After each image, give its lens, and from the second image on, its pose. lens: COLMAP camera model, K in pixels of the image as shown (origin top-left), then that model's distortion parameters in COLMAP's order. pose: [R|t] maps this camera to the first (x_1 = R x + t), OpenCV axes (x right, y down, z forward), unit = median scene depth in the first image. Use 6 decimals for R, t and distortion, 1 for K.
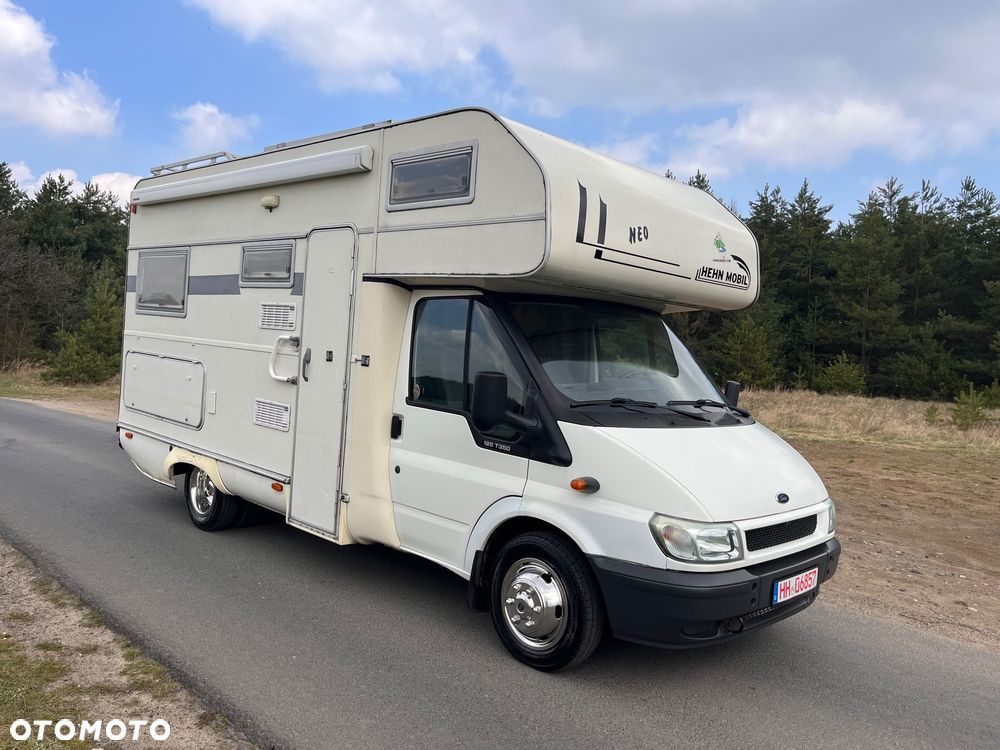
lens RADIAL K [[784.7, 0, 495.6], [0, 784.7, 379.1], [0, 0, 1]] dist [0.031044, -0.005707]
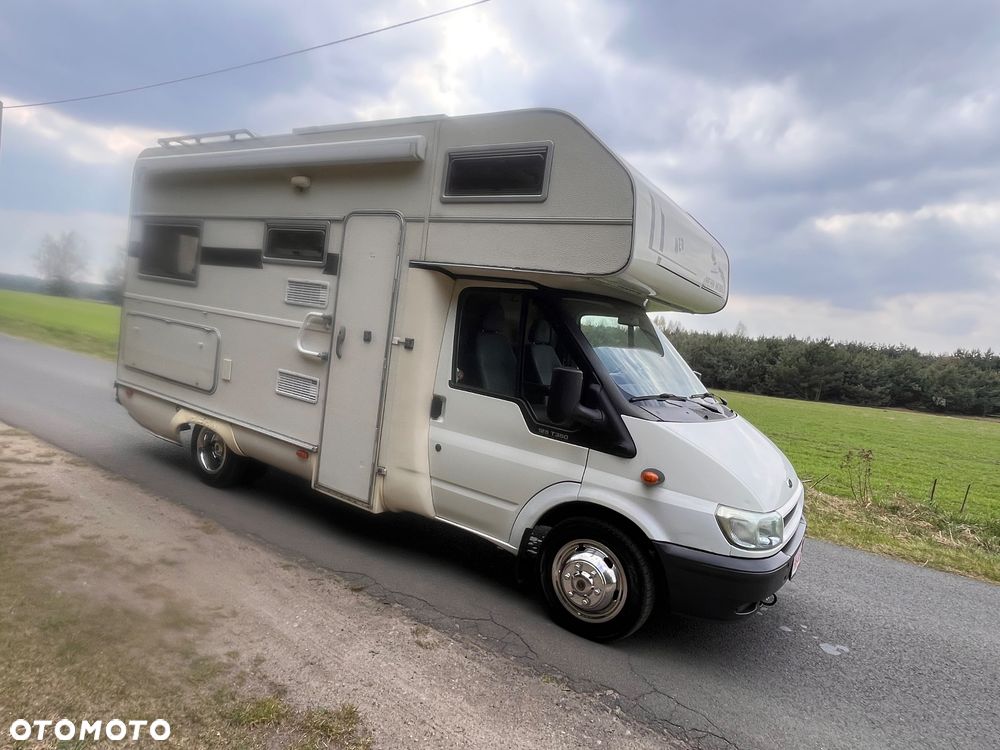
lens RADIAL K [[581.3, 0, 498.4], [0, 581.3, 379.4], [0, 0, 1]] dist [-0.004215, -0.002113]
pose [[0.979679, 0.037329, 0.197068, -0.200681], [-0.049722, 0.997059, 0.058316, -0.027125], [-0.194312, -0.066930, 0.978654, 0.211115]]
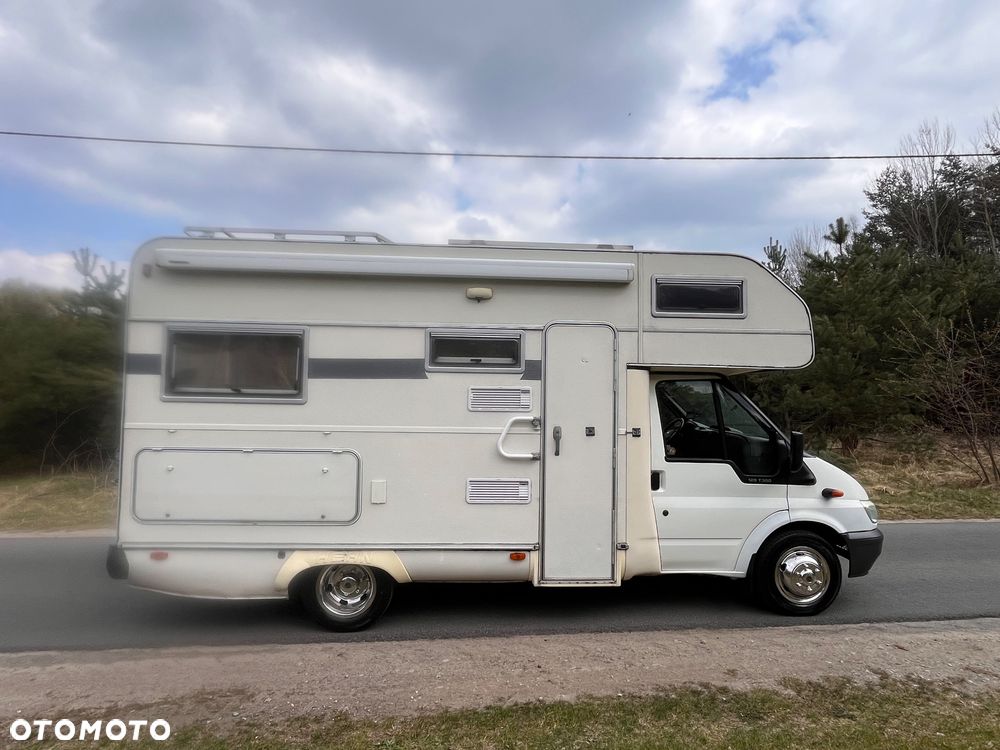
lens RADIAL K [[550.4, 0, 493.1], [0, 550.4, 375.2], [0, 0, 1]] dist [-0.004234, -0.000050]
pose [[0.677485, -0.035250, 0.734692, -0.966073], [0.070573, 0.997358, -0.017226, -0.115784], [-0.732143, 0.063520, 0.678183, 0.563959]]
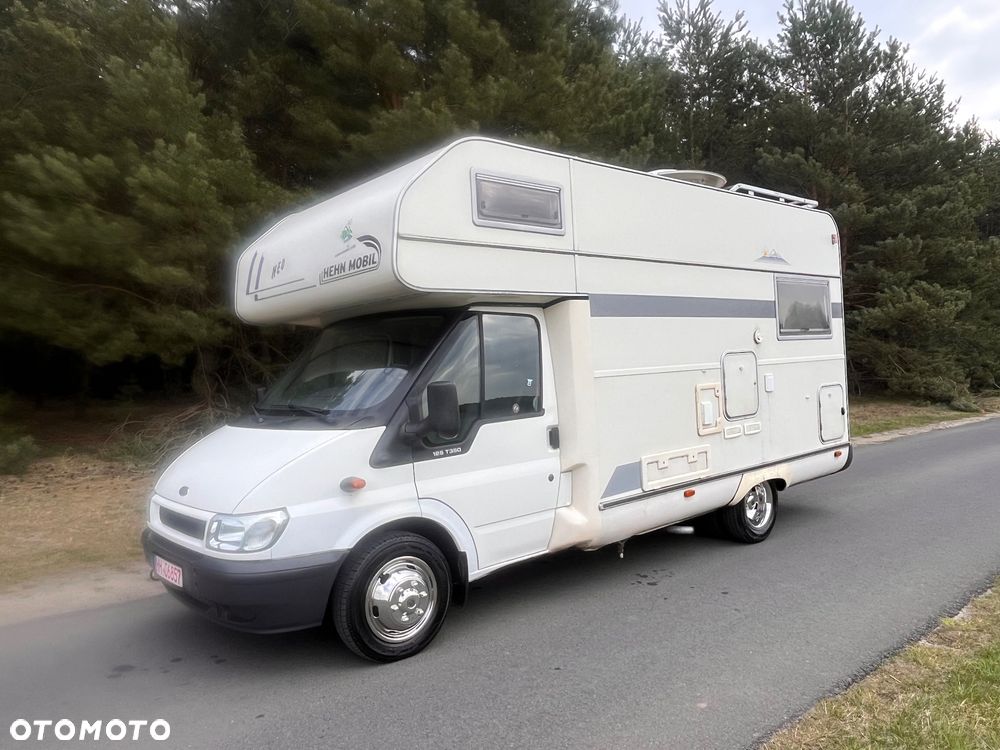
lens RADIAL K [[711.4, 0, 477.6], [0, 711.4, 376.5], [0, 0, 1]] dist [-0.004726, 0.003749]
pose [[-0.105622, -0.055237, -0.992871, 1.113304], [-0.001591, 0.998464, -0.055379, 0.039337], [0.994405, -0.004270, -0.105548, 1.282424]]
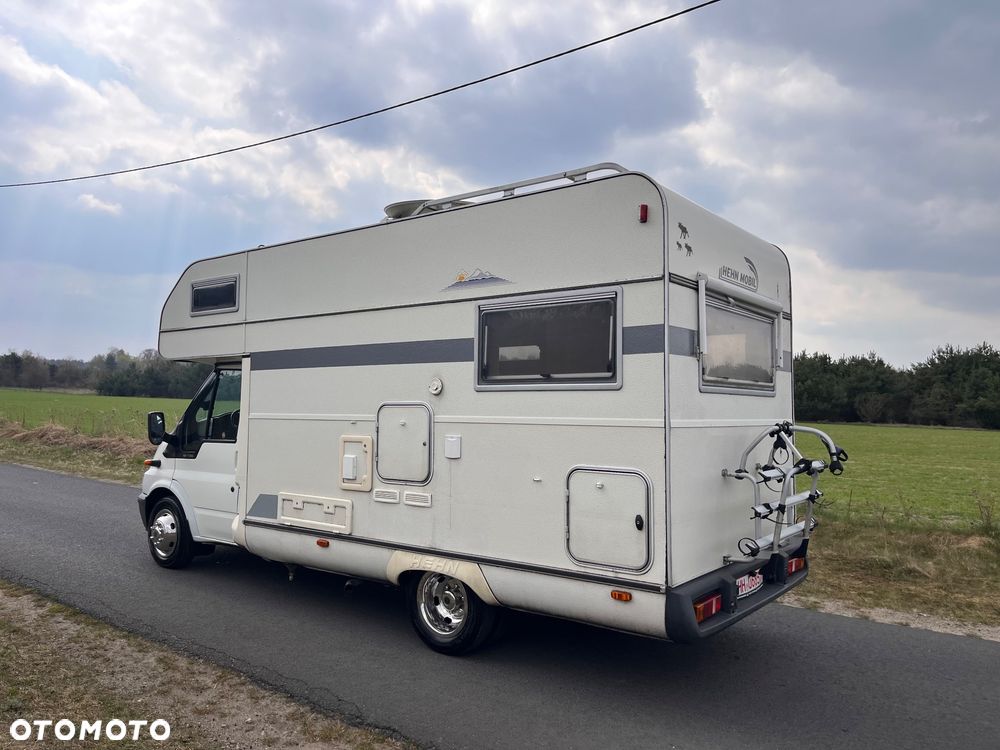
lens RADIAL K [[758.1, 0, 491.4], [0, 758.1, 358.7], [0, 0, 1]] dist [0.033461, -0.022805]
pose [[-0.990179, -0.083736, -0.111950, -0.124295], [-0.081844, 0.996415, -0.021400, -0.122314], [0.113341, -0.012028, -0.993483, 2.694800]]
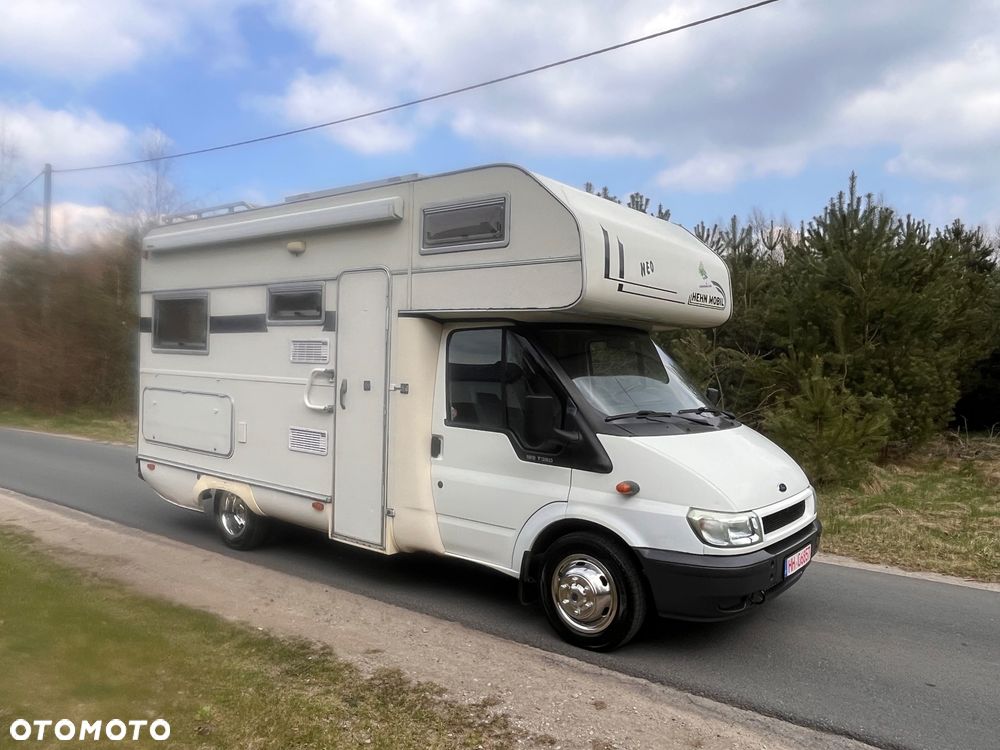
lens RADIAL K [[732.3, 0, 491.7], [0, 732.3, 382.7], [0, 0, 1]] dist [-0.017965, 0.014183]
pose [[0.994316, -0.050844, 0.093542, -0.139876], [0.051596, 0.998652, -0.005639, -0.019278], [-0.093130, 0.010434, 0.995599, -0.045568]]
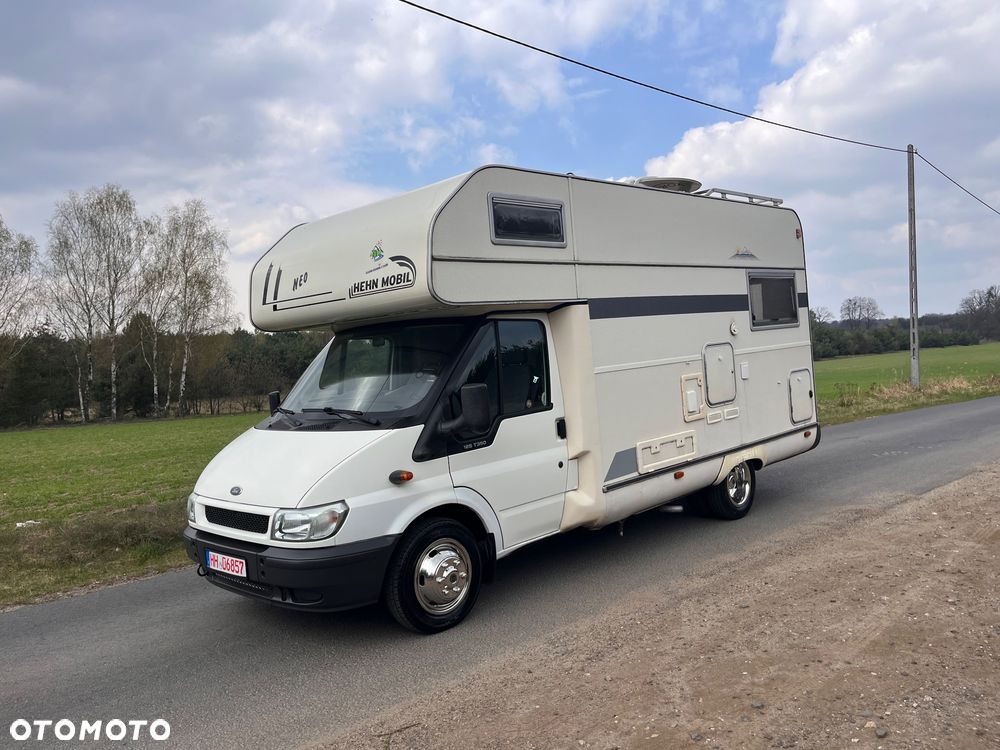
lens RADIAL K [[784.7, 0, 491.3], [0, 784.7, 371.9], [0, 0, 1]] dist [0.031044, -0.005707]
pose [[-0.016325, -0.042977, -0.998943, 1.326980], [0.035063, 0.998437, -0.043528, 0.030416], [0.999252, -0.035737, -0.014793, 1.198692]]
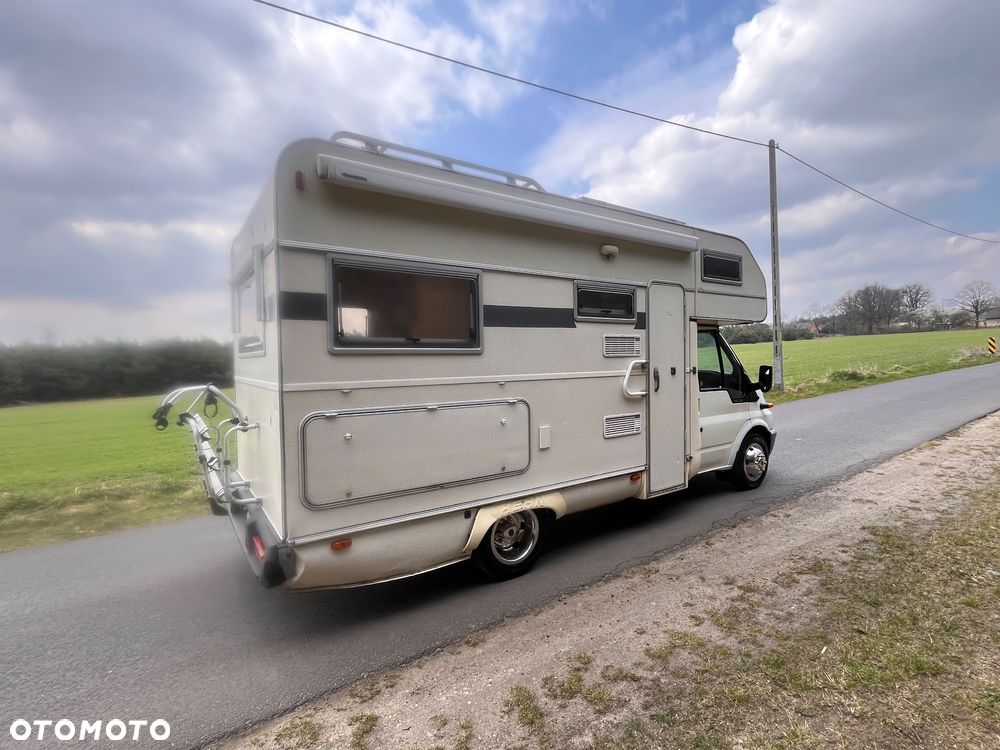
lens RADIAL K [[486.8, 0, 495.1], [0, 486.8, 376.5], [0, 0, 1]] dist [-0.003009, -0.001415]
pose [[0.191161, -0.112929, 0.975041, -1.231637], [0.078439, 0.991940, 0.099508, -0.143202], [-0.978420, 0.057459, 0.198478, 1.204564]]
